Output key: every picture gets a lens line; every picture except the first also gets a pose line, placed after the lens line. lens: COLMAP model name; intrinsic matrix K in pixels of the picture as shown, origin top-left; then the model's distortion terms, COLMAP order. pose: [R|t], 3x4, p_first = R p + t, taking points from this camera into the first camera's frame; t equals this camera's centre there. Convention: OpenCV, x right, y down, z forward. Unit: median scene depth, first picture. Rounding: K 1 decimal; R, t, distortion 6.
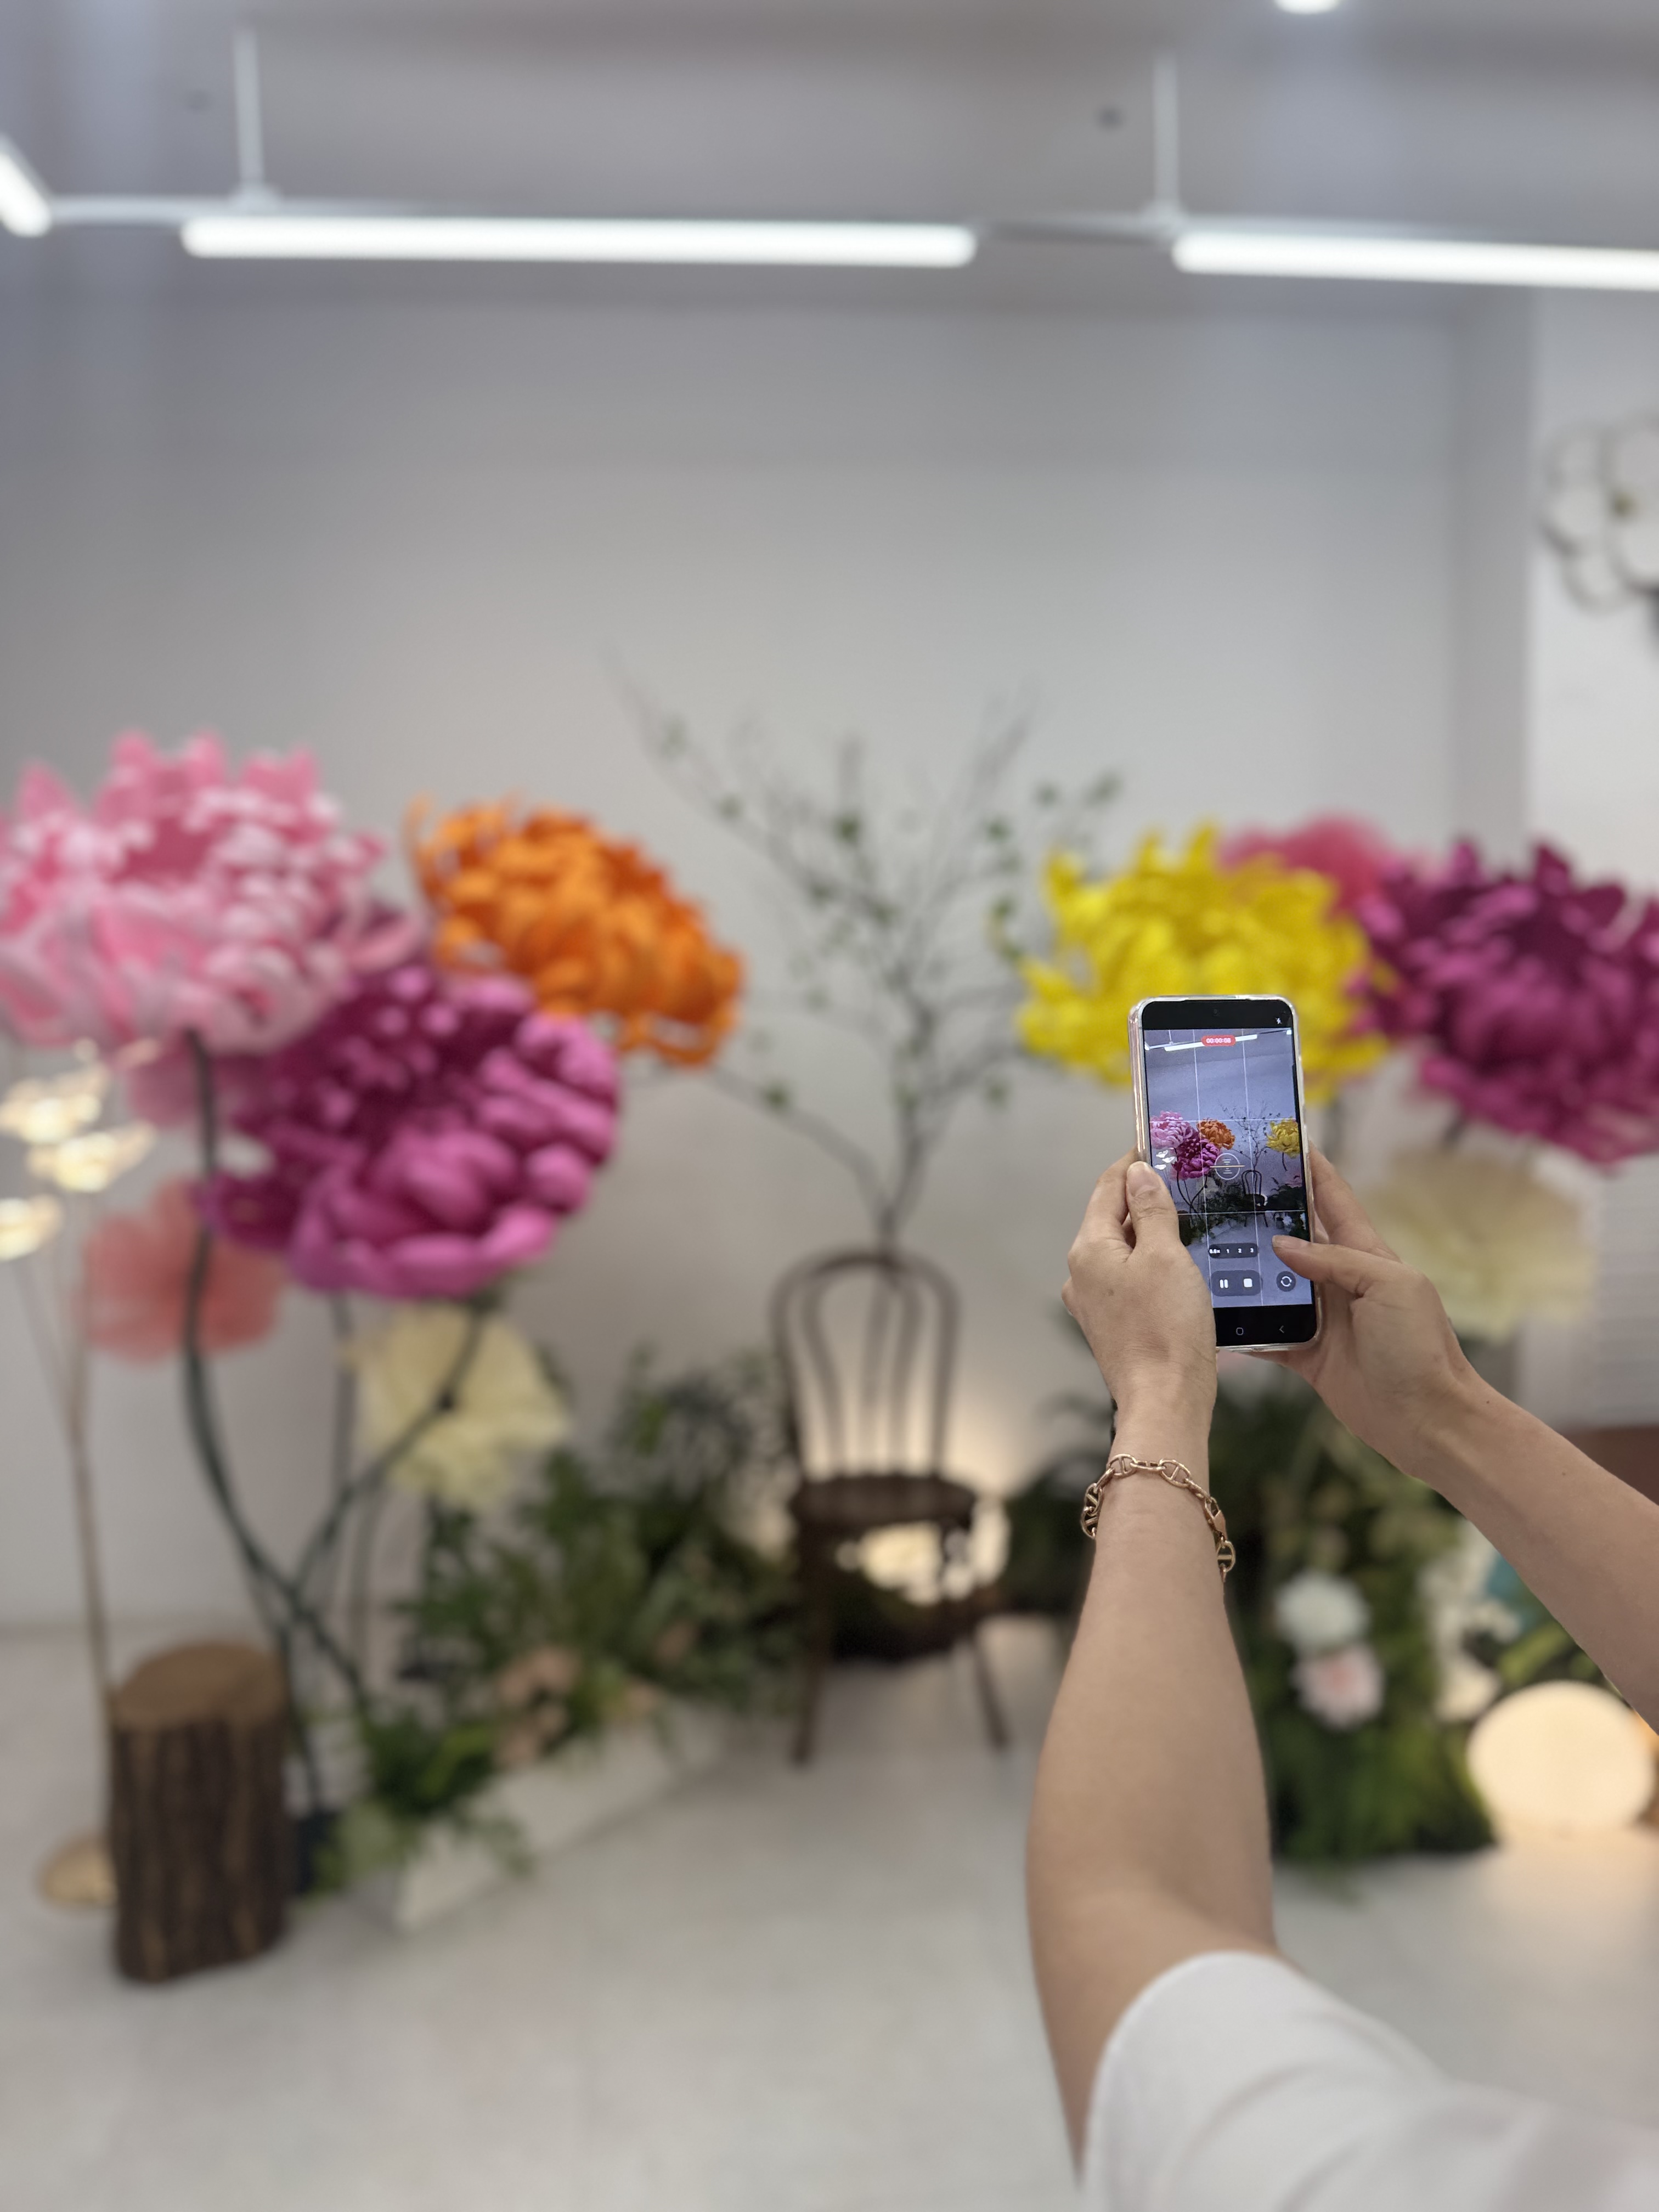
lens RADIAL K [[1568.5, 0, 823.2], [0, 1568.5, 1115.6], [0, 0, 1]] dist [0.095049, -0.130377]
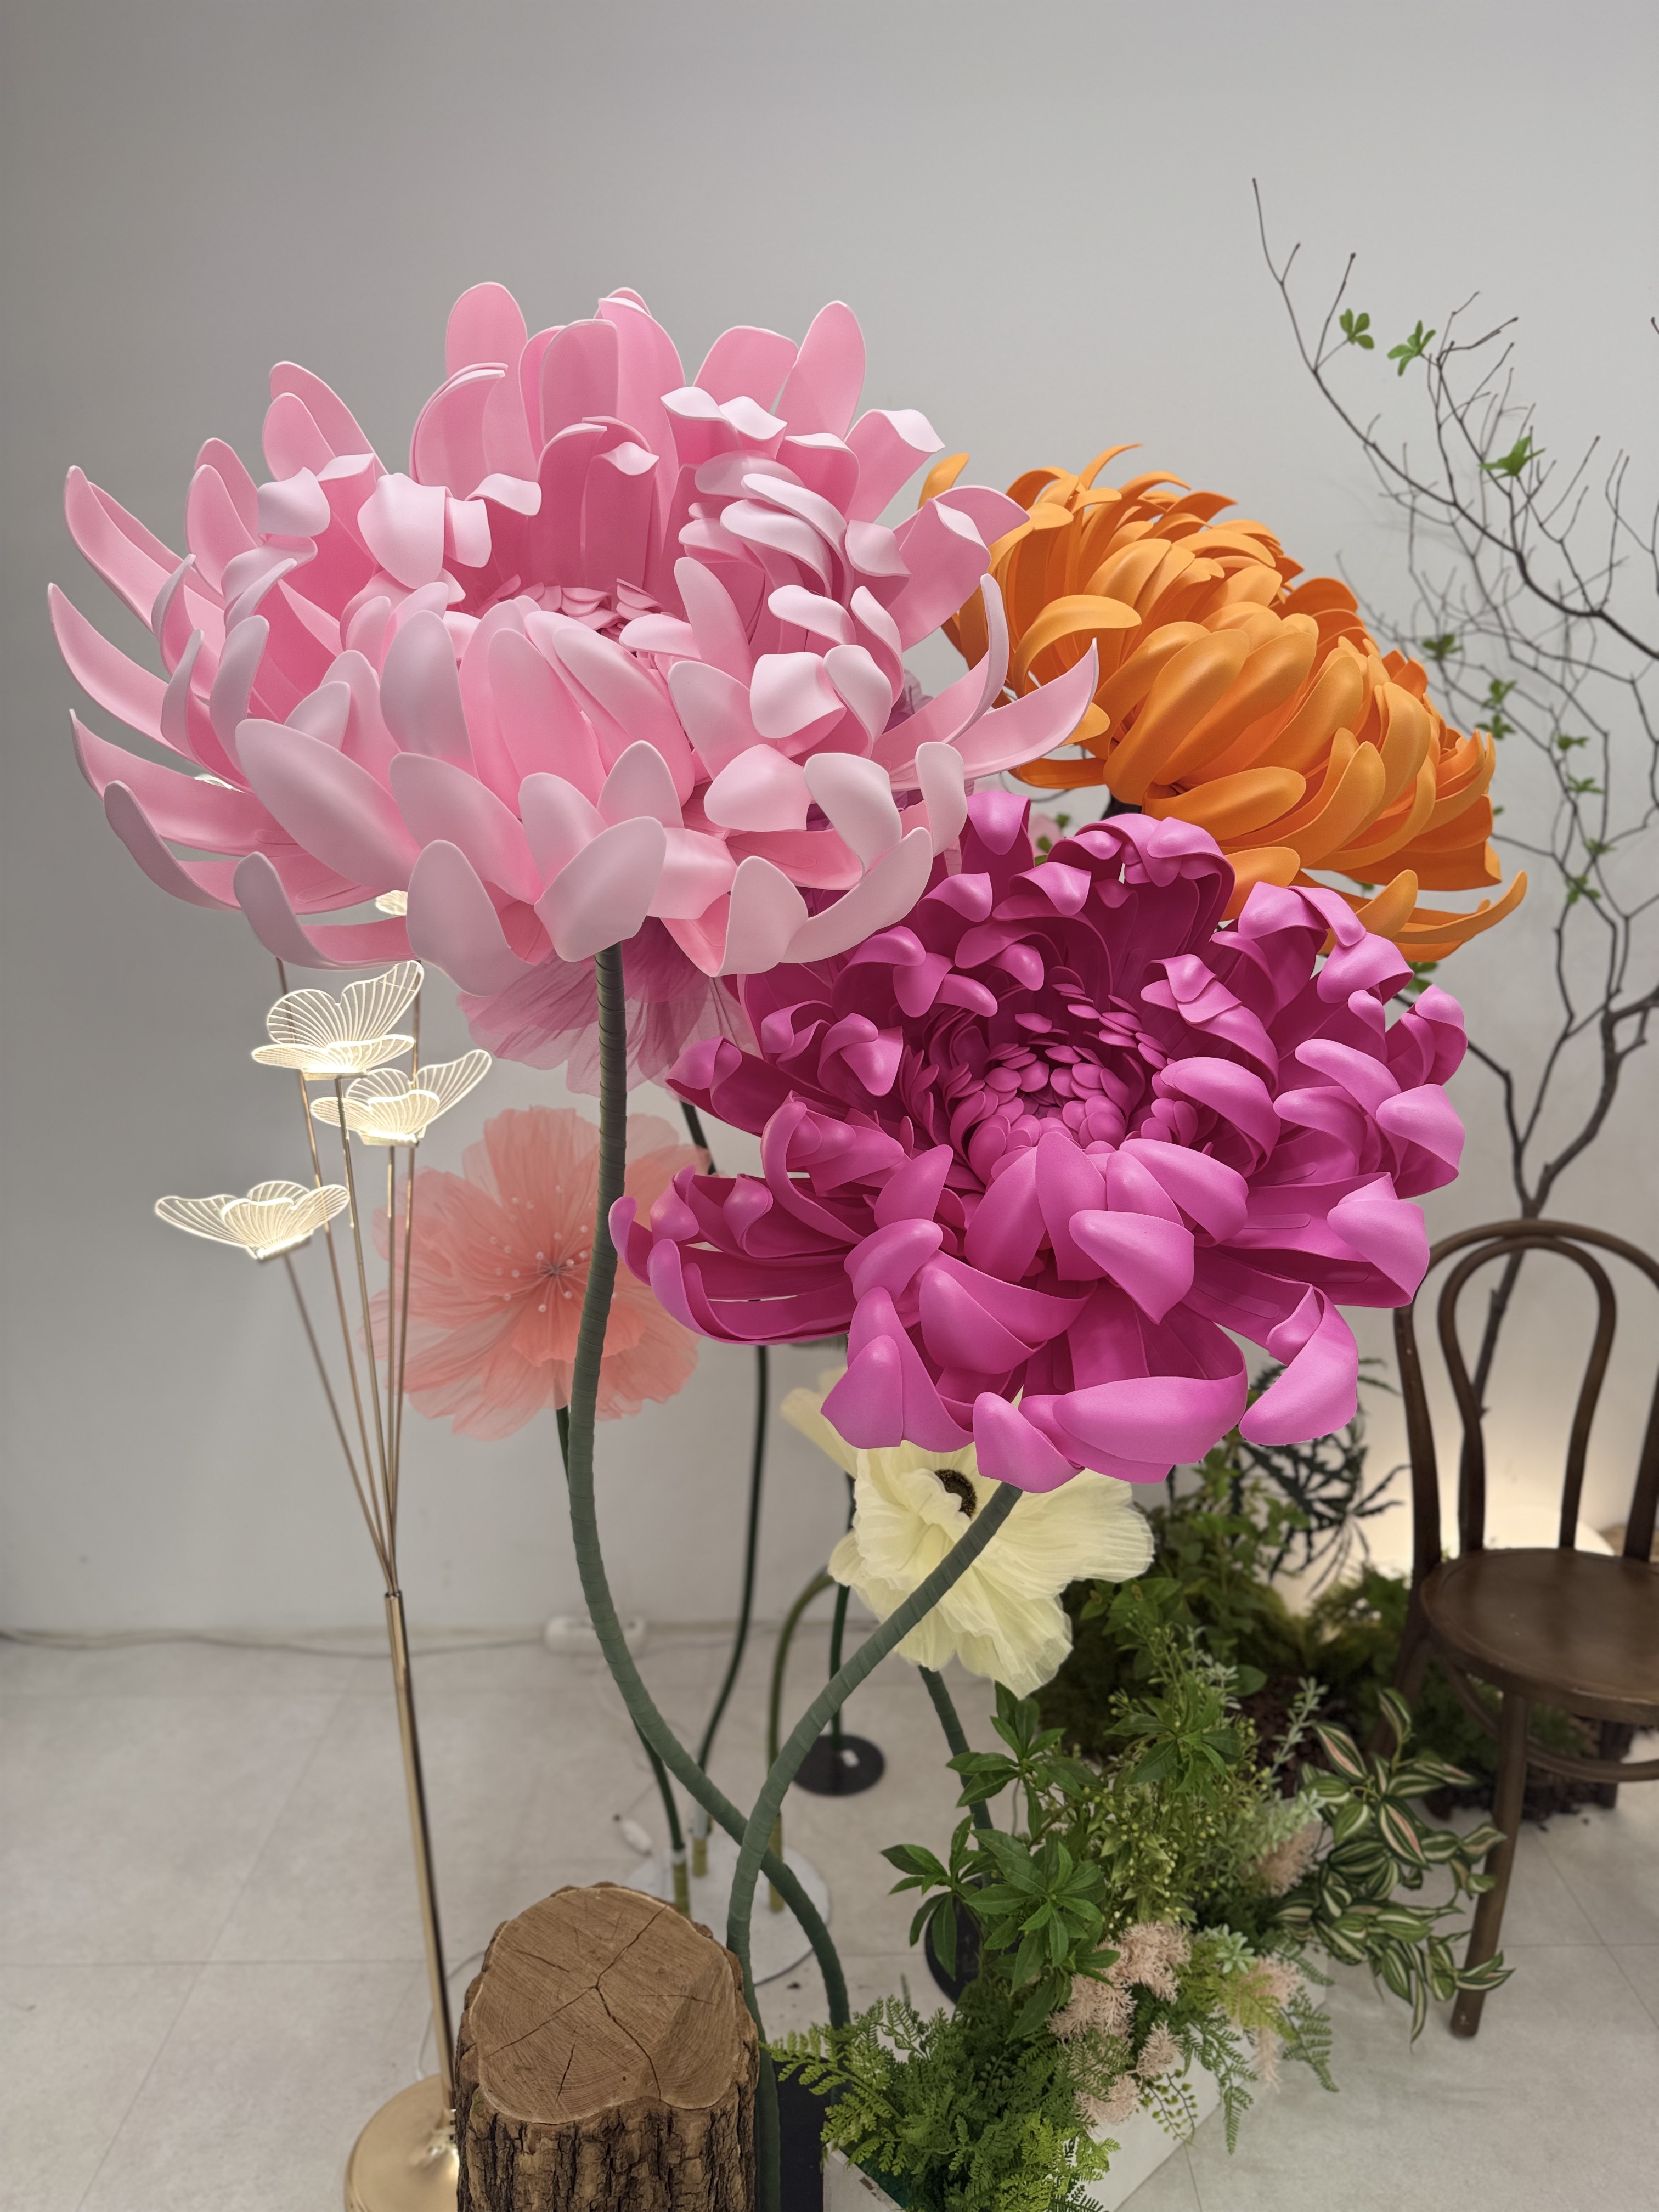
lens RADIAL K [[1568.5, 0, 823.2], [0, 1568.5, 1115.6], [0, 0, 1]] dist [0.095049, -0.130377]
pose [[0.992009, 0.032272, -0.121968, -0.270096], [-0.014401, 0.989378, 0.144650, -0.062135], [0.125341, -0.141738, 0.981937, 0.511091]]
